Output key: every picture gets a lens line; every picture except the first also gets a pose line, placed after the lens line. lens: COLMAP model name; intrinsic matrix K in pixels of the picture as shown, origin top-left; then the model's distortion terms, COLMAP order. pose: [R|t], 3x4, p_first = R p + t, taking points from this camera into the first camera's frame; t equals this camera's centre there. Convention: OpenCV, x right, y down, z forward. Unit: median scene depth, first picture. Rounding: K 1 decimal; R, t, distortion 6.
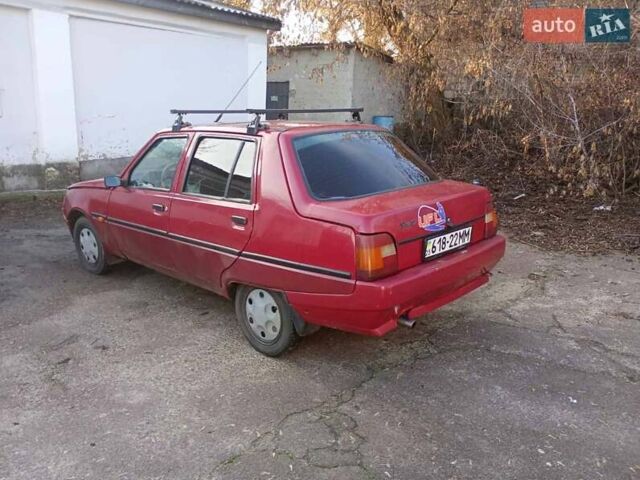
lens RADIAL K [[543.9, 0, 320.0], [0, 543.9, 240.0], [0, 0, 1]] dist [0.043366, -0.005615]
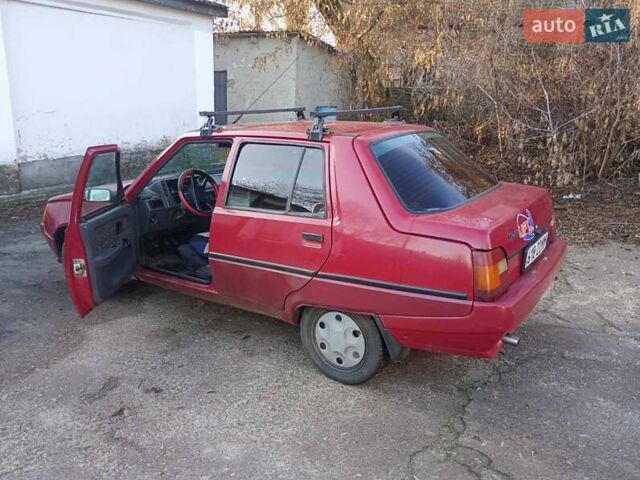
lens RADIAL K [[543.9, 0, 320.0], [0, 543.9, 240.0], [0, 0, 1]] dist [0.043366, -0.005615]
pose [[0.986151, -0.049281, 0.158358, -0.265727], [0.045788, 0.998622, 0.025632, -0.051859], [-0.159403, -0.018026, 0.987049, 0.109577]]
